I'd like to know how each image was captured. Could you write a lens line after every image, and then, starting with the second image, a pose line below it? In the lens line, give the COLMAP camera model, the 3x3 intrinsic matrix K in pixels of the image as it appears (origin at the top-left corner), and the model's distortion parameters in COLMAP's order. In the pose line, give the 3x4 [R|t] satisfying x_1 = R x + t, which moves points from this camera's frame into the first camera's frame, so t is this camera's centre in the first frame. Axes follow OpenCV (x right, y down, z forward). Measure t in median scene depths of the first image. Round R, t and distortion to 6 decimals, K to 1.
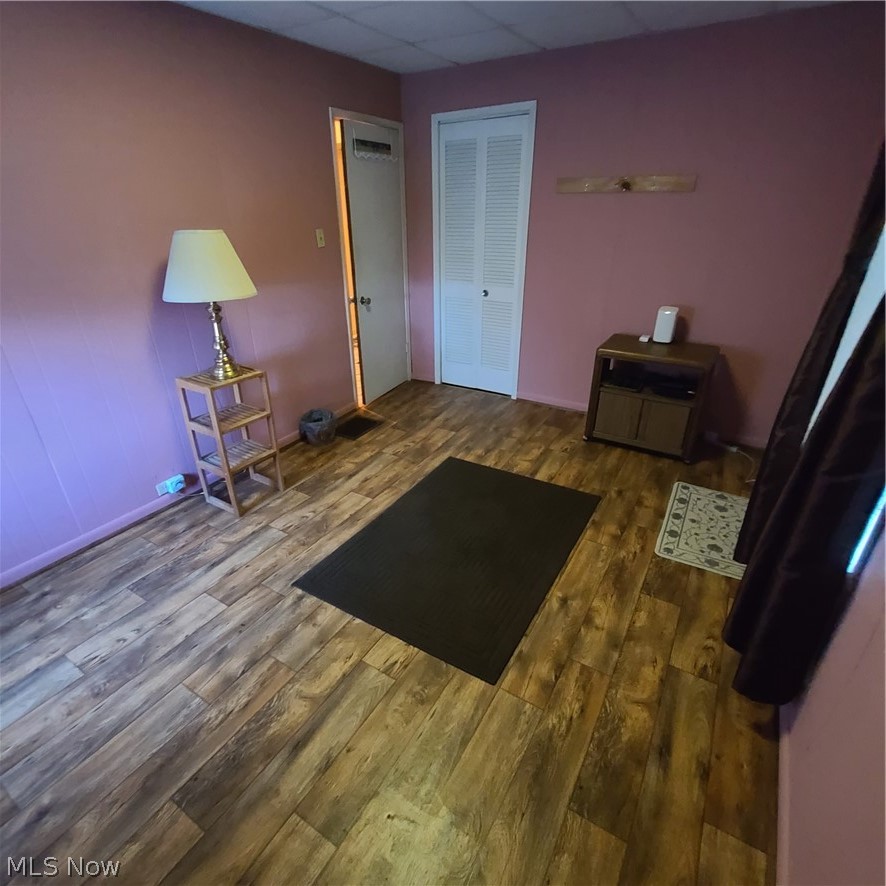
lens RADIAL K [[482.9, 0, 447.2], [0, 482.9, 446.4], [0, 0, 1]] dist [-0.003270, -0.001293]
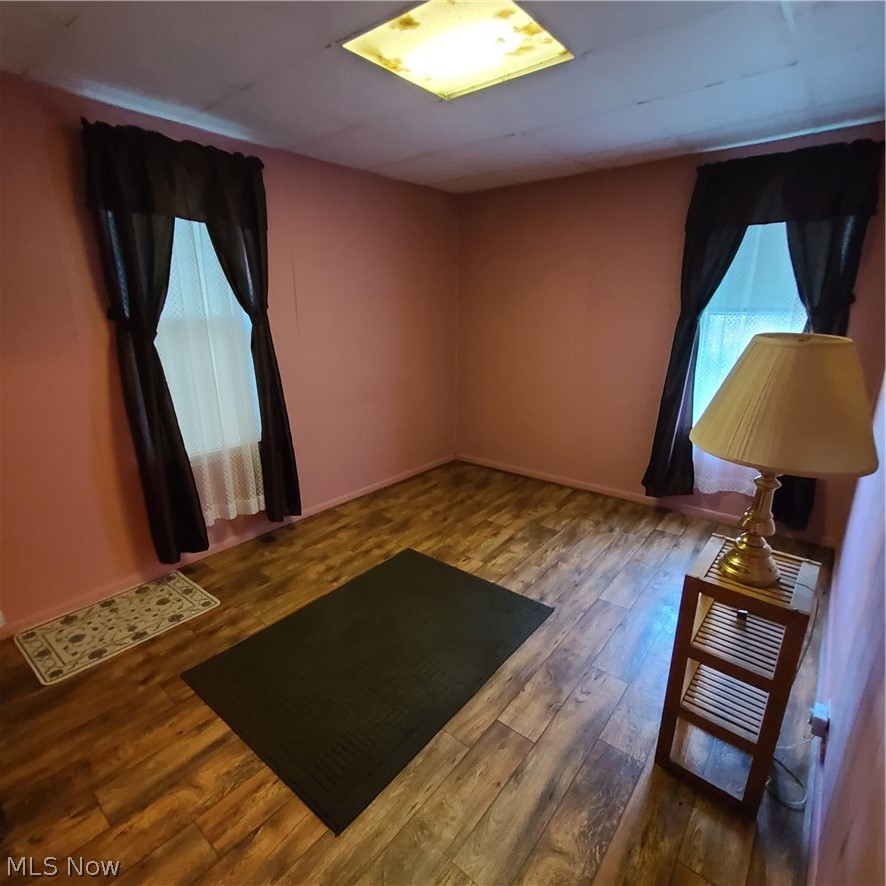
lens RADIAL K [[482.9, 0, 447.2], [0, 482.9, 446.4], [0, 0, 1]] dist [-0.003270, -0.001293]
pose [[-0.991173, -0.028410, 0.129491, -0.187765], [0.069730, 0.719018, 0.691485, -0.708688], [-0.112752, 0.694411, -0.710690, 1.414163]]
